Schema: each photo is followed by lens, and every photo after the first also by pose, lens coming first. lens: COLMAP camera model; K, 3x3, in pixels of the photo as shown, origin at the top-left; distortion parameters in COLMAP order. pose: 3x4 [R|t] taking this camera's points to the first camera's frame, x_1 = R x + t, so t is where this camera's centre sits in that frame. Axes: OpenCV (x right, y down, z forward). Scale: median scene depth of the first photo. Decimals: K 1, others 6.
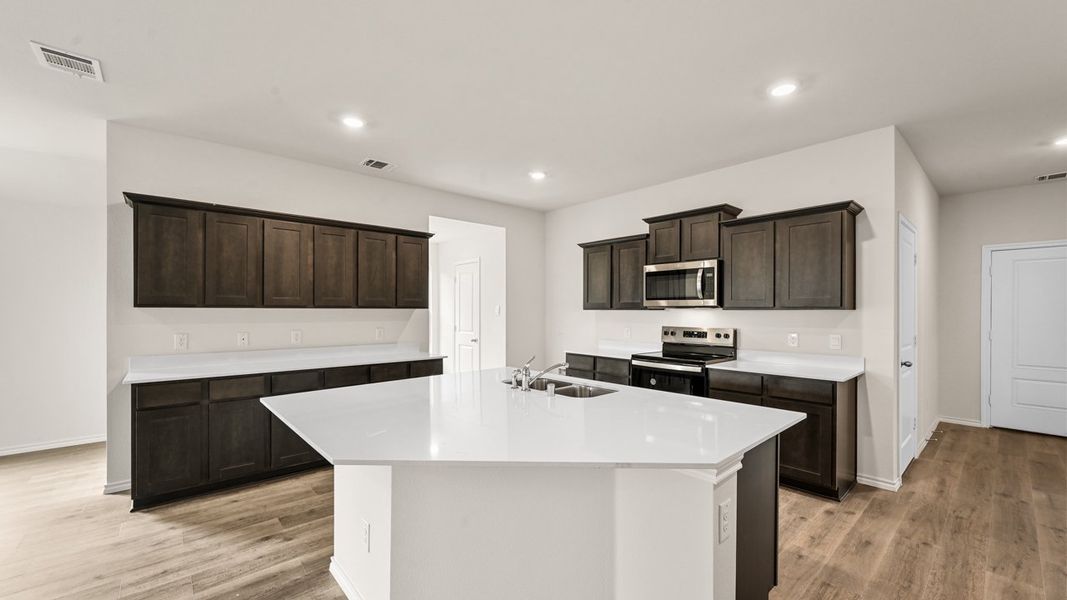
lens RADIAL K [[424.8, 0, 534.1], [0, 424.8, 309.2], [0, 0, 1]] dist [0.002129, -0.000315]
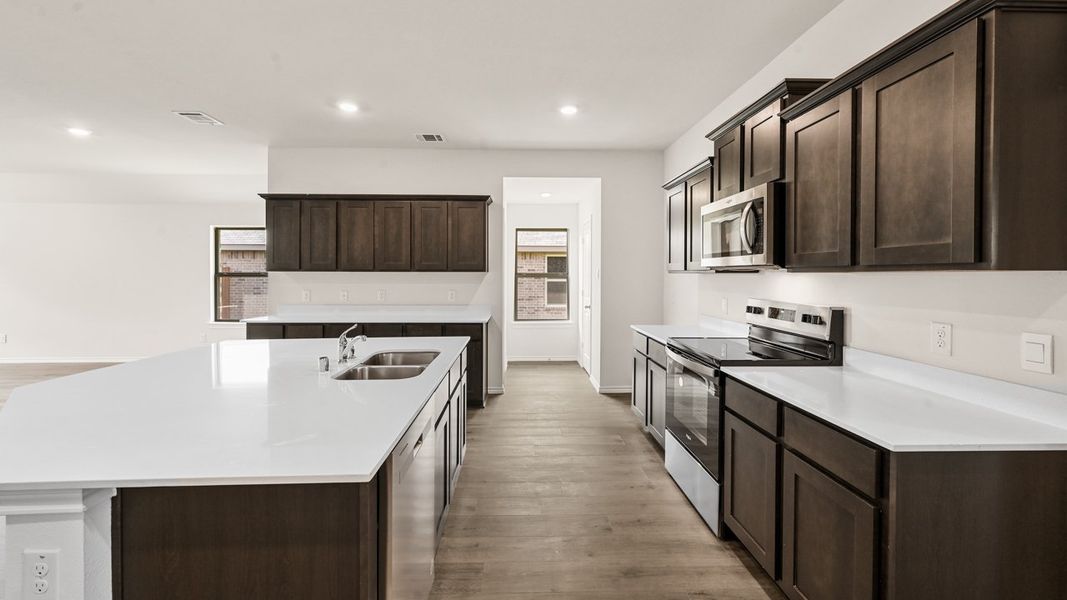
lens RADIAL K [[424.8, 0, 528.0], [0, 424.8, 276.9], [0, 0, 1]] dist [0.002129, -0.000315]
pose [[0.766424, 0.004579, -0.642319, 0.518669], [0.000565, 0.999969, 0.007803, 0.002911], [0.642335, -0.006343, 0.766397, 0.343252]]
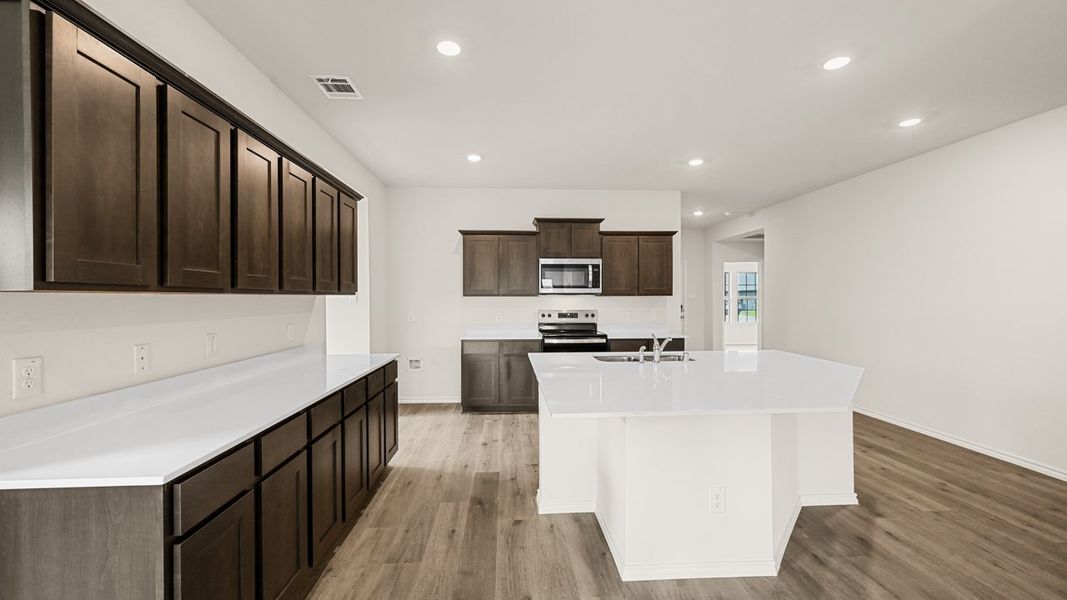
lens RADIAL K [[424.8, 0, 539.7], [0, 424.8, 297.4], [0, 0, 1]] dist [0.002129, -0.000315]
pose [[0.598110, -0.003927, 0.801404, -0.732826], [0.000517, 0.999990, 0.004514, -0.000451], [-0.801414, -0.002286, 0.598106, 0.326889]]
